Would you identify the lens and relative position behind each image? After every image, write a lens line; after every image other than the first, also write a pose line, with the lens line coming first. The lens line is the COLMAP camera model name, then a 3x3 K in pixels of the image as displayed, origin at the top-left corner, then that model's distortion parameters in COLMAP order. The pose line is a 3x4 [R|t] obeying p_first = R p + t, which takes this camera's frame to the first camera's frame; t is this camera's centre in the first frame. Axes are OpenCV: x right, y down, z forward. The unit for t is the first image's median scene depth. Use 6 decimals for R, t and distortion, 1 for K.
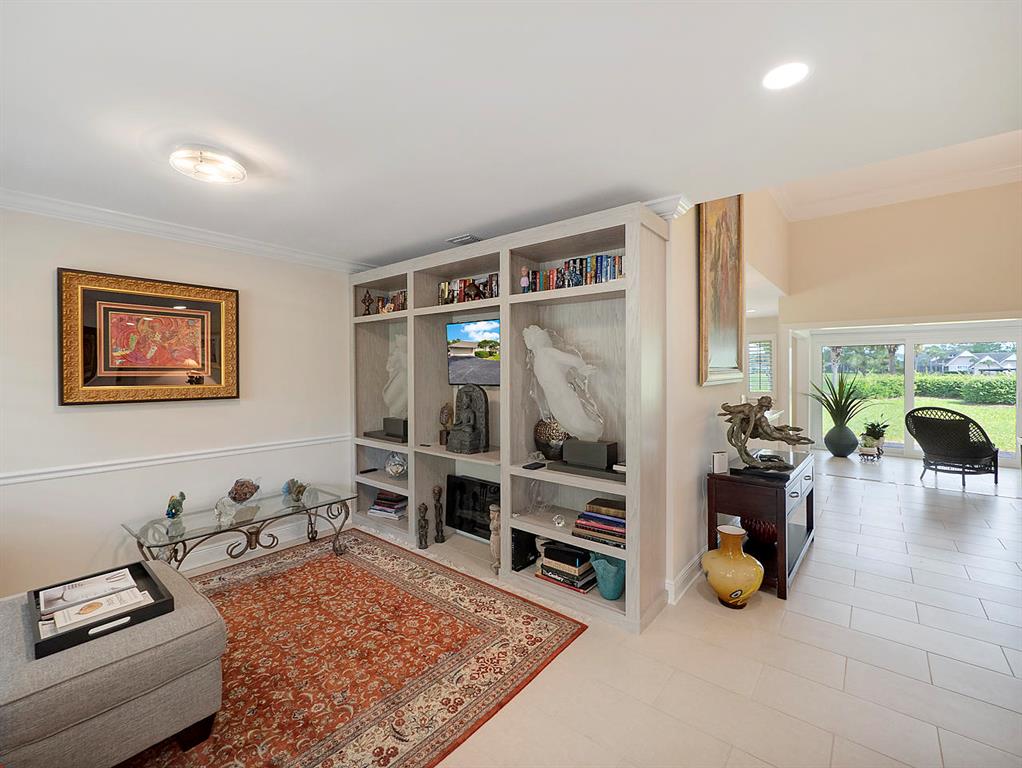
lens RADIAL K [[438.4, 0, 511.7], [0, 438.4, 377.1], [0, 0, 1]] dist [-0.004437, -0.000232]
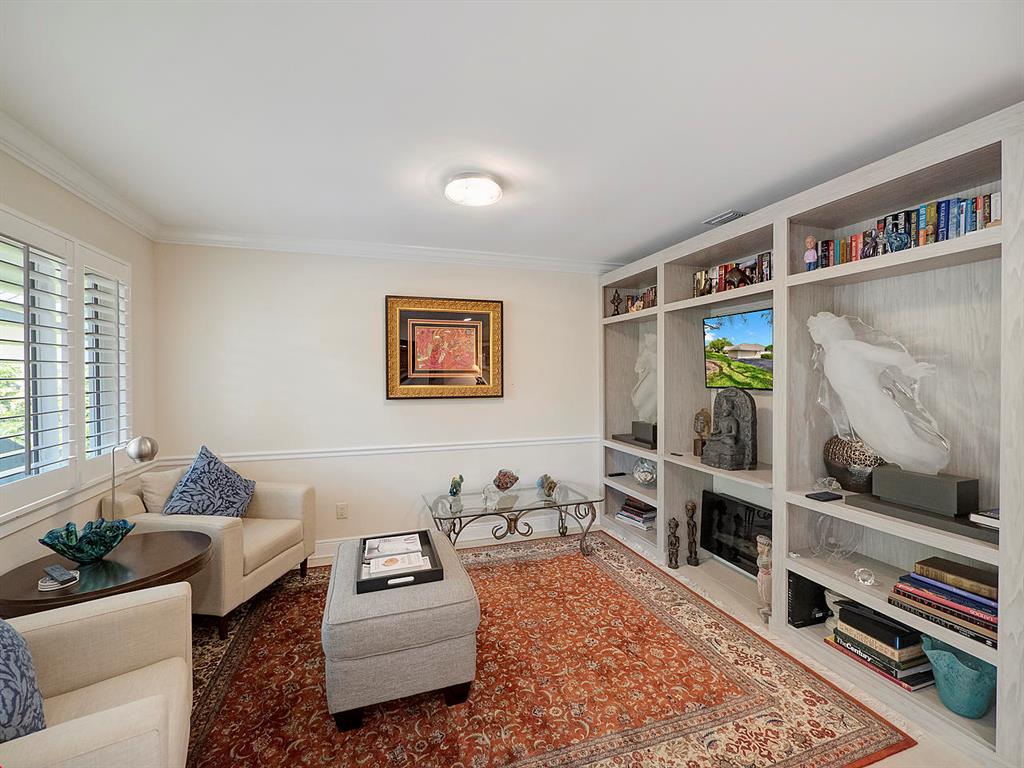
lens RADIAL K [[439.5, 0, 511.4], [0, 439.5, 380.8], [0, 0, 1]] dist [-0.005232, 0.000931]
pose [[0.843588, 0.006218, -0.536955, 0.000989], [-0.003574, 0.999976, 0.005965, -0.000738], [0.536979, -0.003113, 0.843590, 0.066946]]
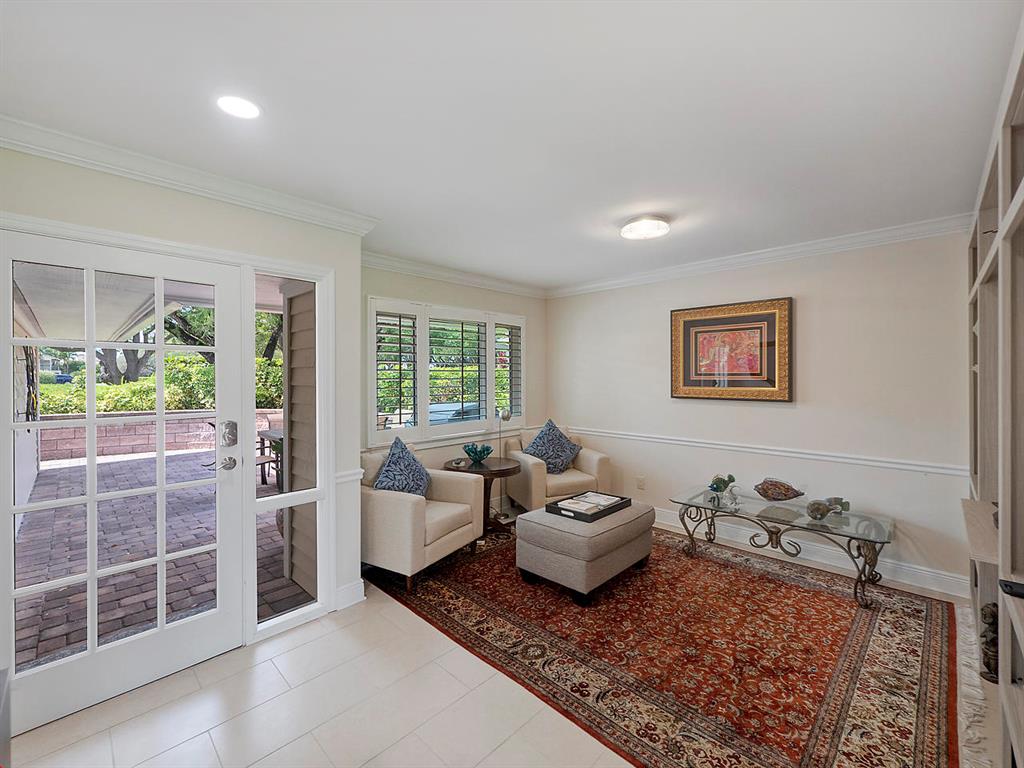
lens RADIAL K [[439.5, 0, 512.5], [0, 439.5, 383.7], [0, 0, 1]] dist [-0.005232, 0.000931]
pose [[-0.087876, 0.020966, -0.995911, 0.517522], [-0.010234, 0.999707, 0.021949, -0.012849], [0.996079, 0.012121, -0.087636, 0.496954]]
